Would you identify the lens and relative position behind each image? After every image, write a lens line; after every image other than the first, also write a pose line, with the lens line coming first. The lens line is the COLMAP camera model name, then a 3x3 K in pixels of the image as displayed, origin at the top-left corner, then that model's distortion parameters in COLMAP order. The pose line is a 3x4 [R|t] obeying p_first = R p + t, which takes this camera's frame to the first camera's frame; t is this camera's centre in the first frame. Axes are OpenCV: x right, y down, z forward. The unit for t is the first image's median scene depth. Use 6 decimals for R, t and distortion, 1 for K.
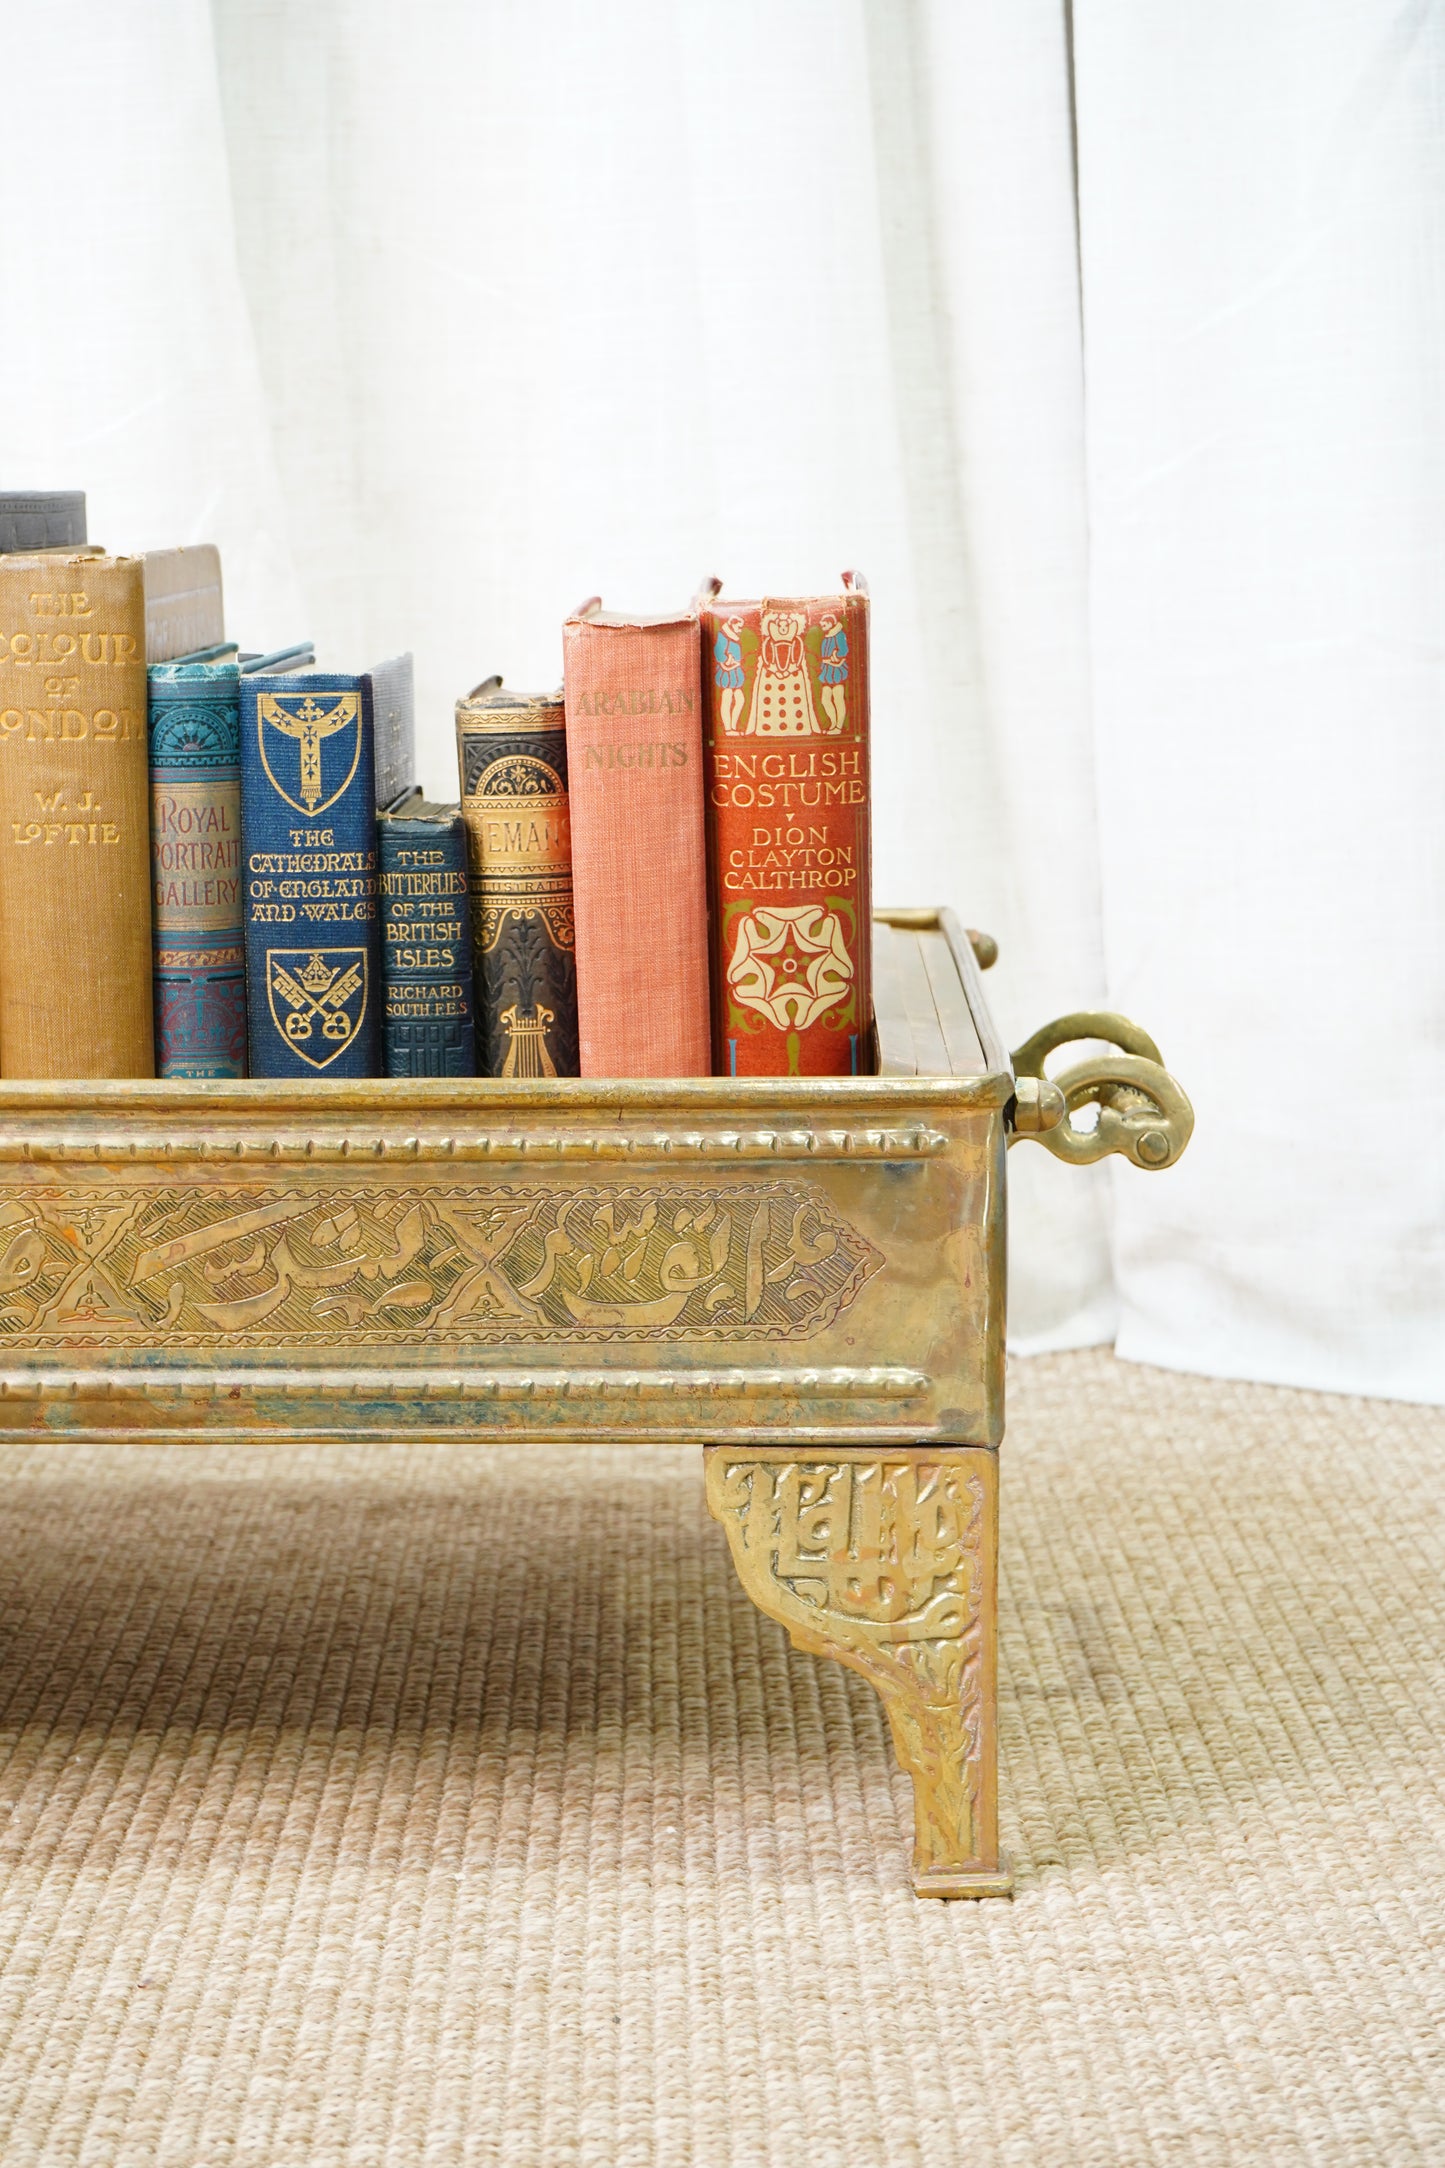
lens RADIAL K [[4192.8, 0, 722.5], [0, 4192.8, 1084.0], [0, 0, 1]] dist [-0.025582, -0.040135]
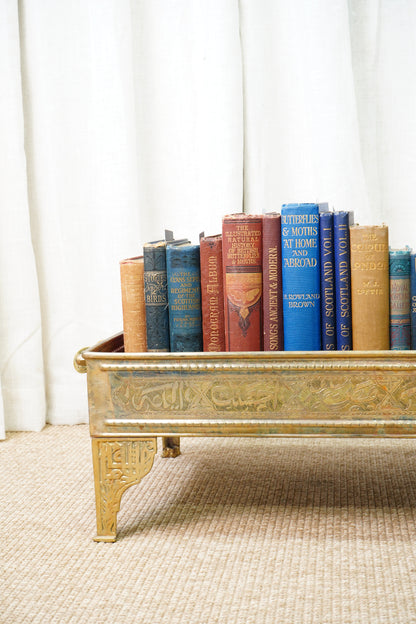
lens RADIAL K [[969.0, 0, 208.0], [0, 969.0, 312.0], [0, 0, 1]] dist [-0.027439, 0.017719]
pose [[0.988863, -0.011021, -0.148418, -0.173372], [0.004790, 0.999094, -0.042276, 0.000551], [0.148750, 0.041094, 0.988021, 0.019124]]
